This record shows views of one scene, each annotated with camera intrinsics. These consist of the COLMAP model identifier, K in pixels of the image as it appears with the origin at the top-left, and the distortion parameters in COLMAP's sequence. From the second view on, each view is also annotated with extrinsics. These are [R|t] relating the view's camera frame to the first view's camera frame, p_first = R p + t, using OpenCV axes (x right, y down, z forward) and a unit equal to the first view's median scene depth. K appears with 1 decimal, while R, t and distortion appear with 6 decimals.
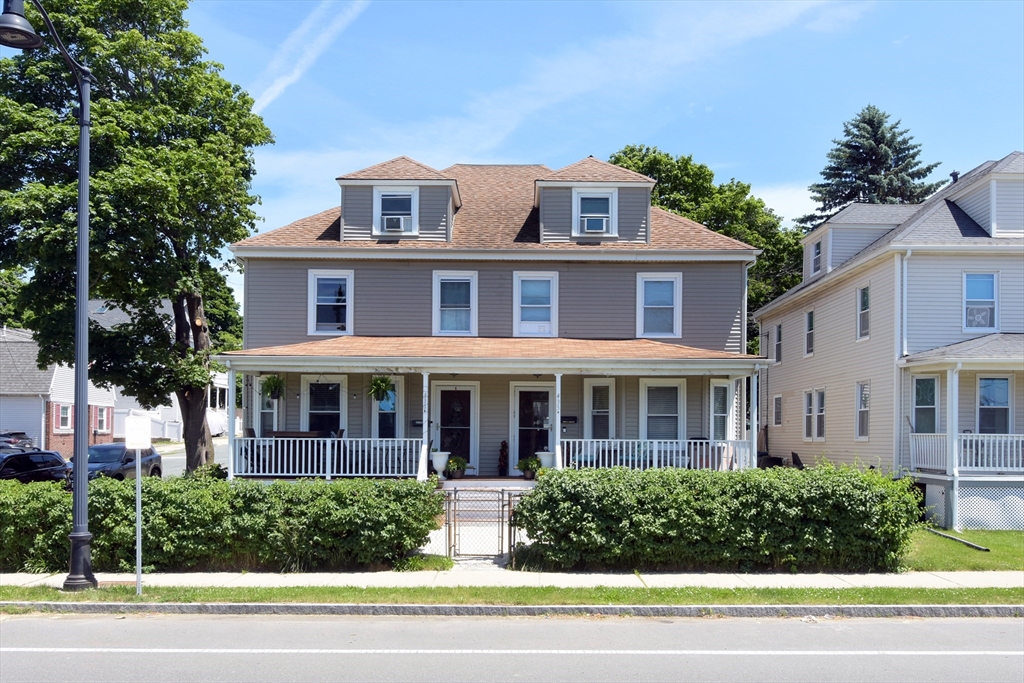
lens RADIAL K [[869.1, 0, 512.6], [0, 869.1, 398.4], [0, 0, 1]] dist [0.005013, -0.005572]
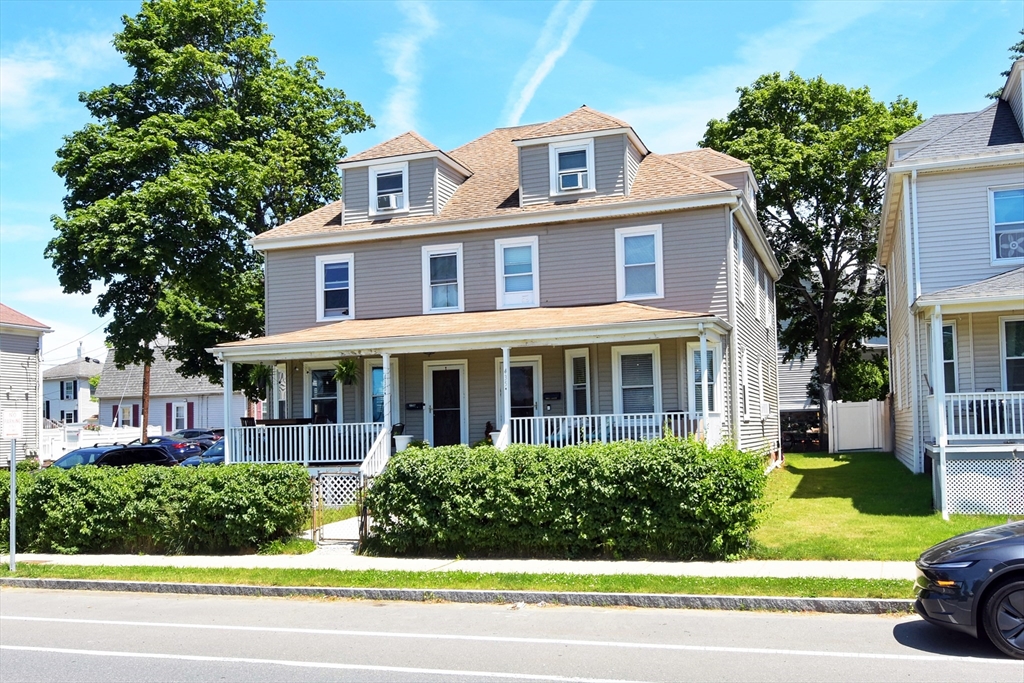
lens RADIAL K [[980.9, 0, 512.0], [0, 980.9, 341.5], [0, 0, 1]] dist [0.005143, -0.019911]
pose [[0.944180, -0.059579, -0.323999, 0.375400], [0.046904, 0.997803, -0.046798, 0.014144], [0.326075, 0.028989, 0.944899, 0.012152]]
